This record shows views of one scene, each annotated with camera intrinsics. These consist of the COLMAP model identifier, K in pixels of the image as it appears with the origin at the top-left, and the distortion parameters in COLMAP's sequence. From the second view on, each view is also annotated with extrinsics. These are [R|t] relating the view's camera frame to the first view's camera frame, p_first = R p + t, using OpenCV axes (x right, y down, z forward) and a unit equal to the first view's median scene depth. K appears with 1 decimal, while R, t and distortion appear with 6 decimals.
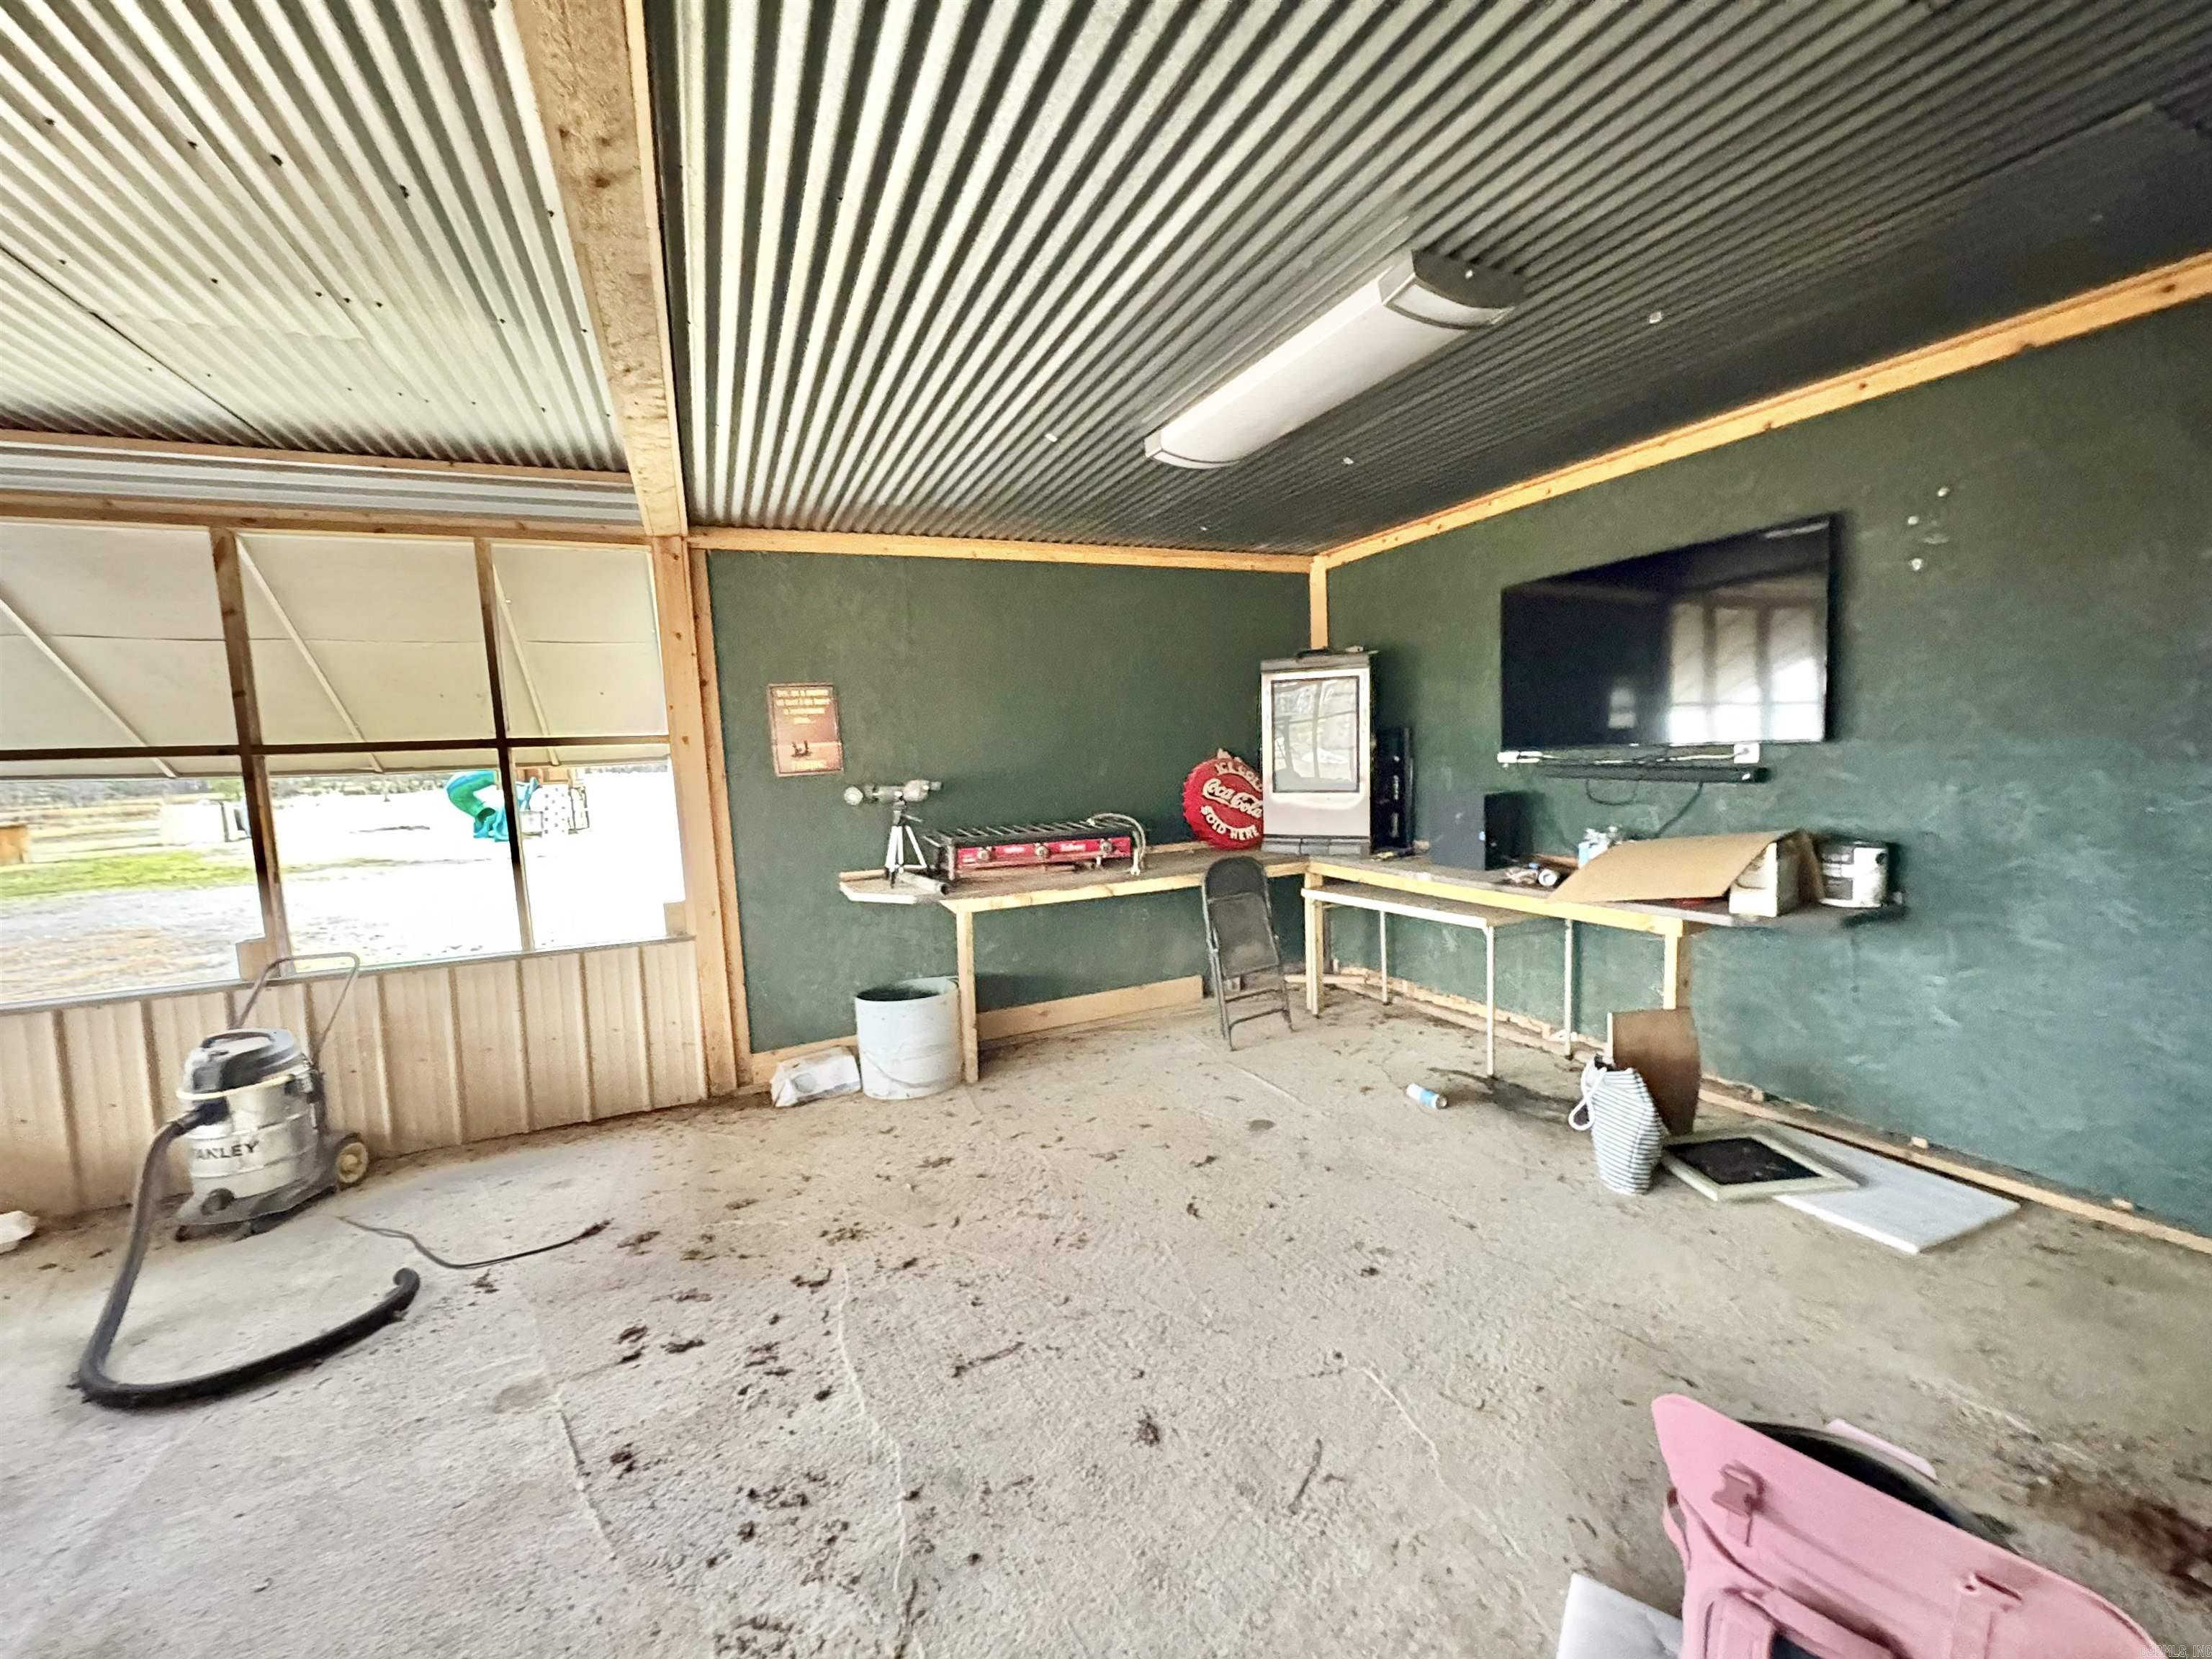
lens RADIAL K [[881.9, 0, 1105.7], [0, 881.9, 828.9], [0, 0, 1]] dist [0.001798, -0.000169]
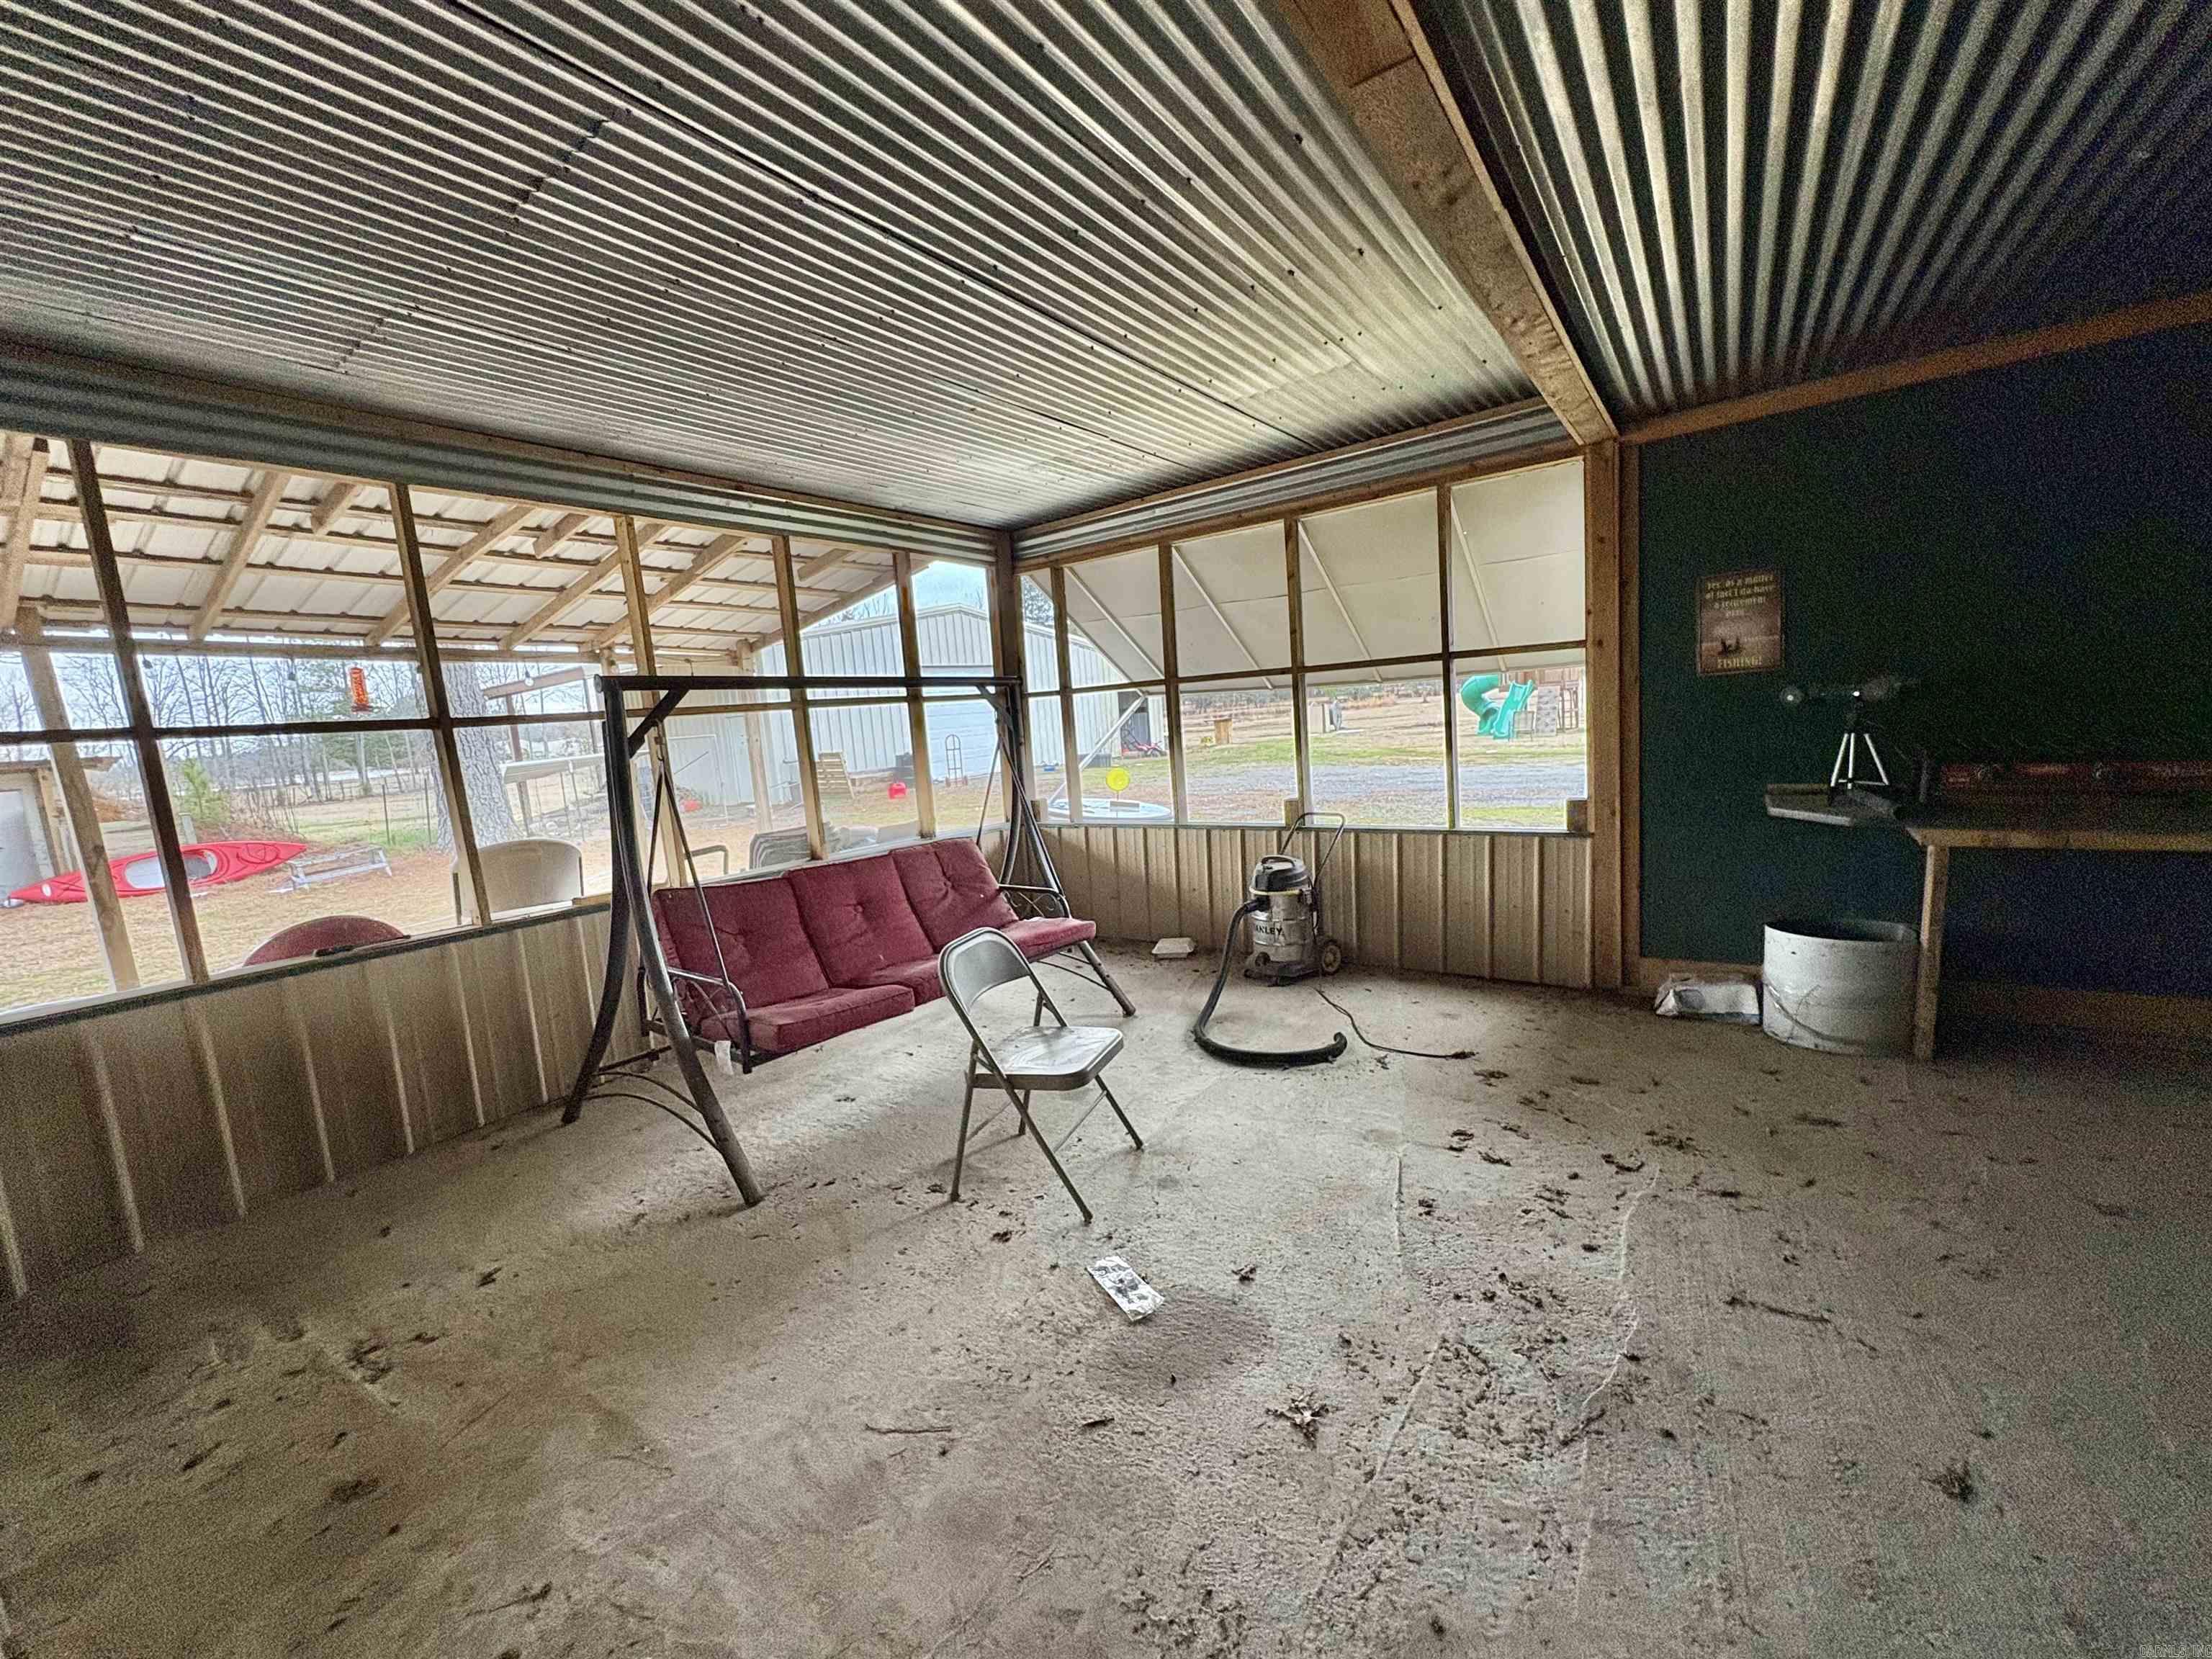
lens RADIAL K [[881.9, 0, 1098.8], [0, 881.9, 828.2], [0, 0, 1]] dist [0.001798, -0.000169]
pose [[0.505516, 0.116910, -0.854860, 0.161409], [-0.020310, 0.992115, 0.123671, -0.002989], [0.862578, -0.045156, 0.503905, -0.040786]]
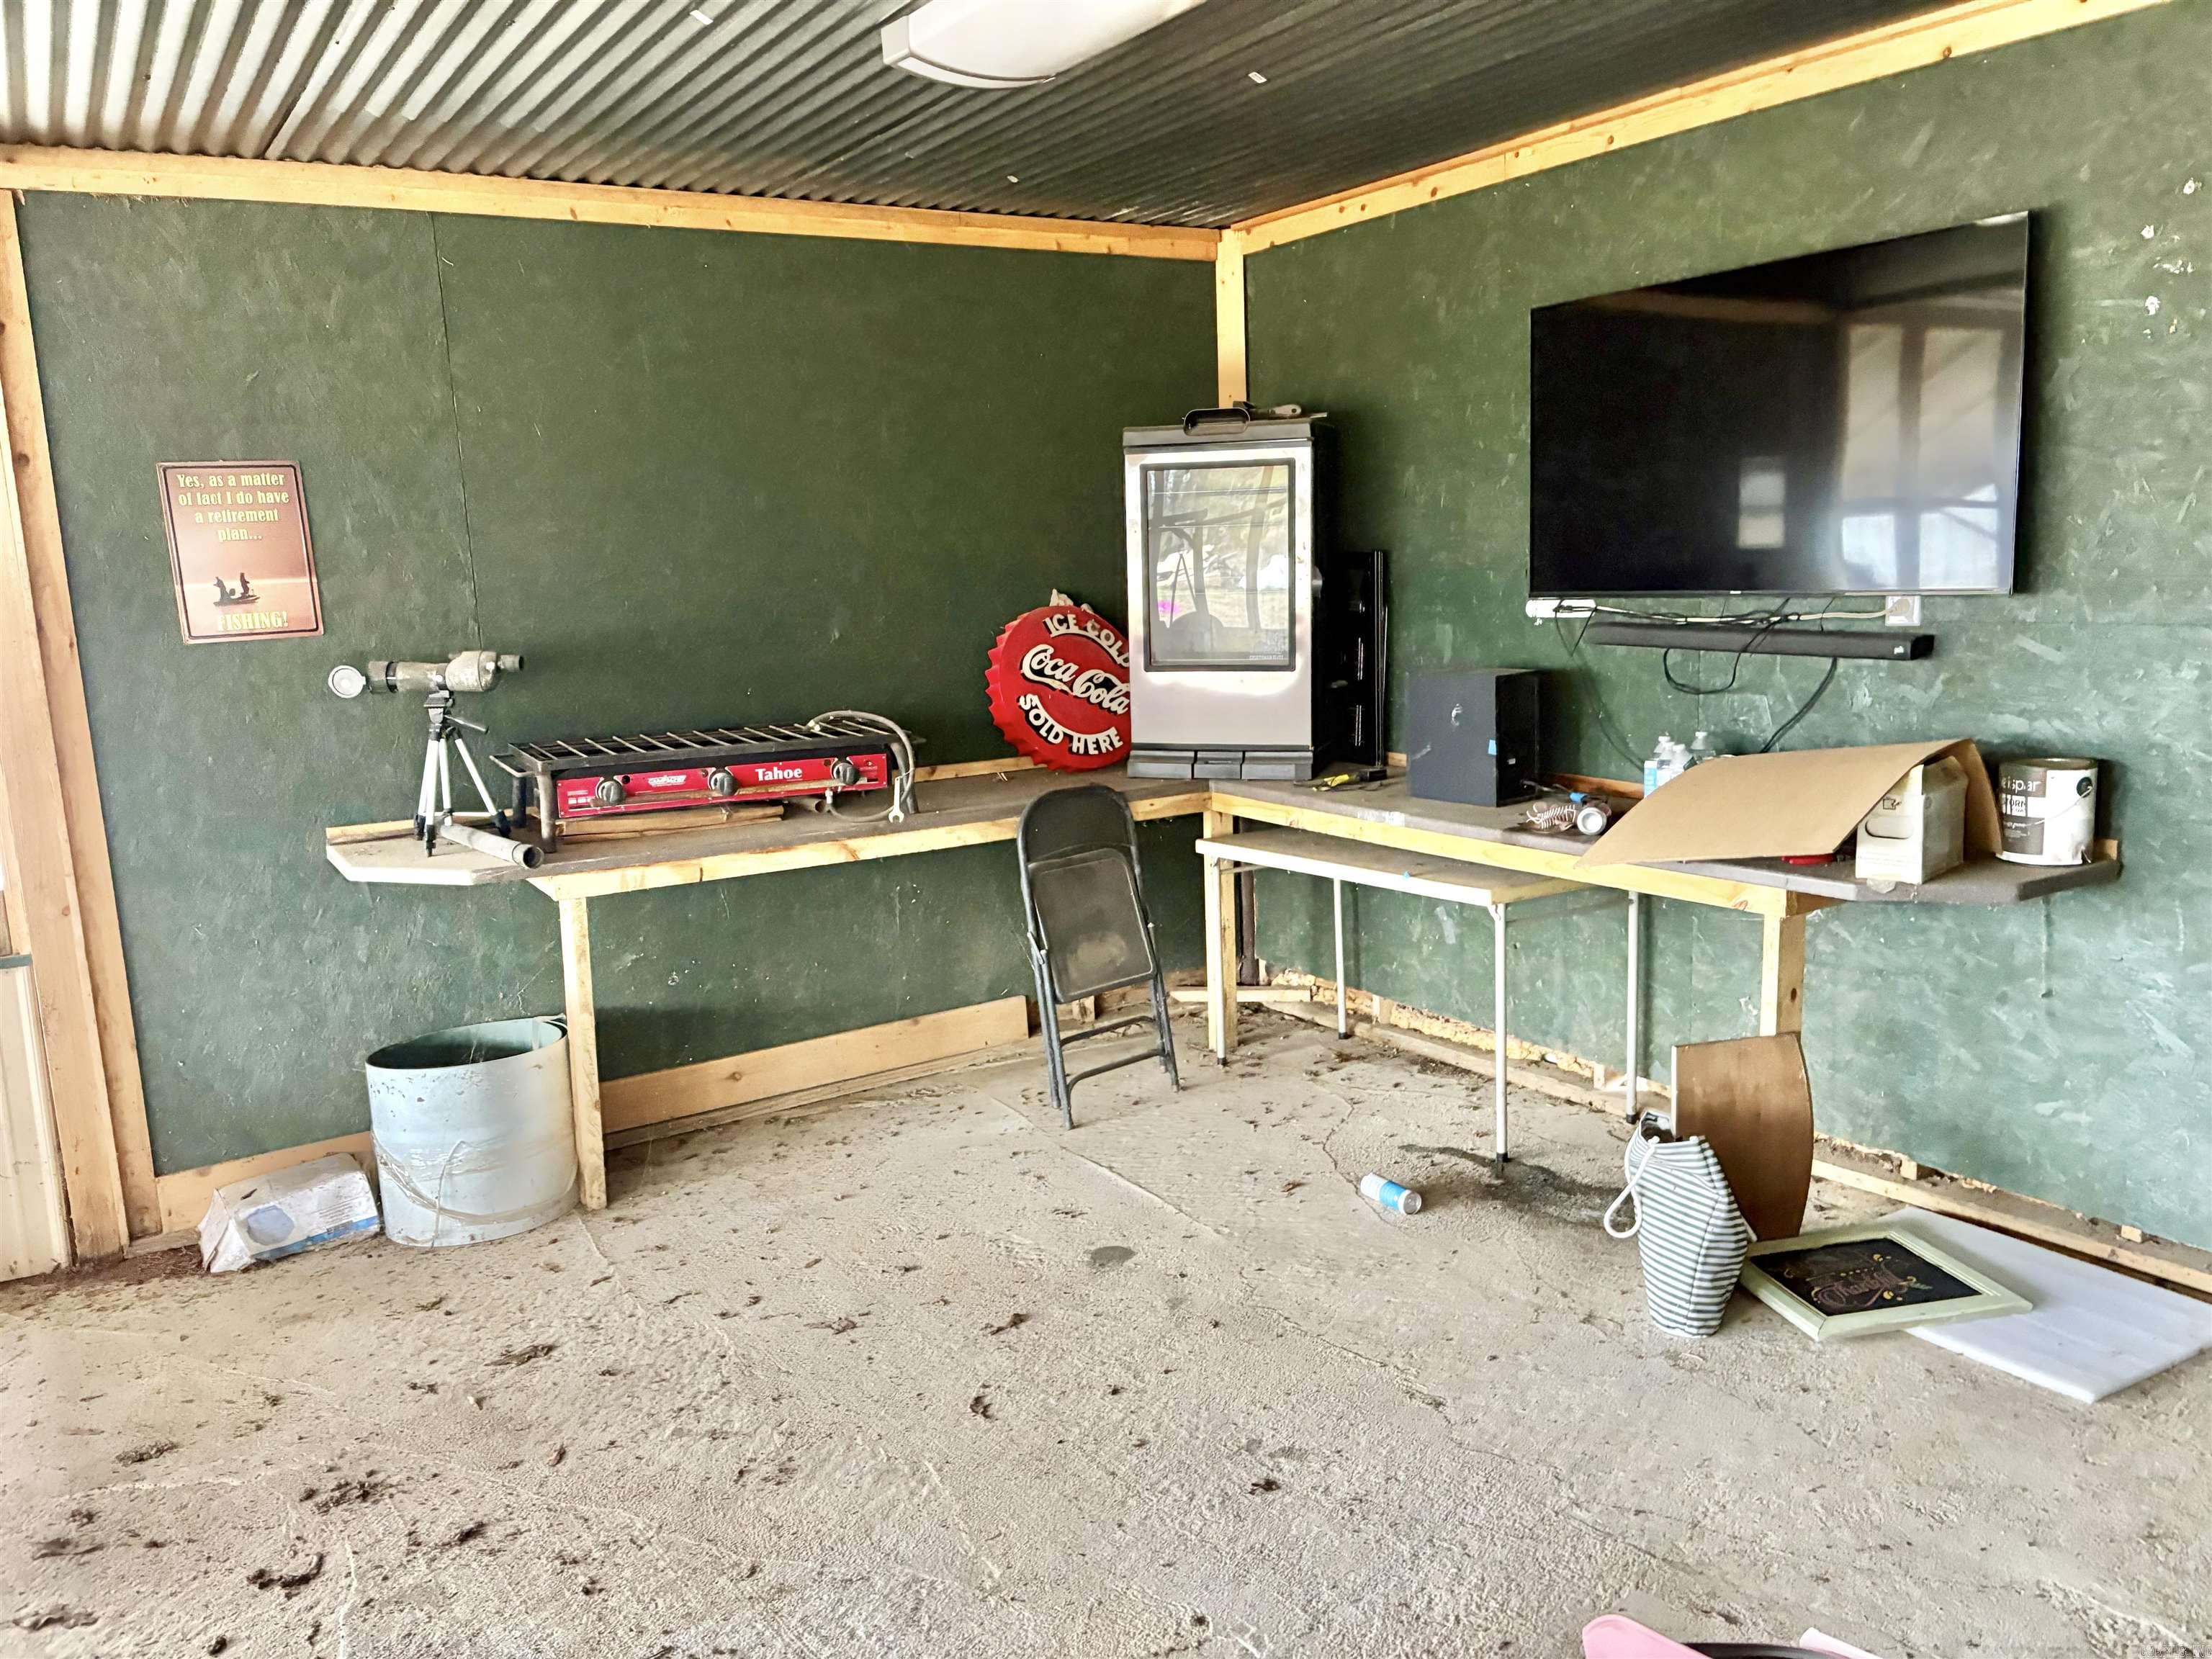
lens RADIAL K [[1673.7, 0, 1113.0], [0, 1673.7, 824.5], [0, 0, 1]] dist [0.063386, -0.066824]
pose [[0.990718, -0.016696, 0.134905, 0.035420], [0.007452, 0.997607, 0.068739, -0.023145], [-0.135730, -0.067095, 0.988471, -0.074449]]
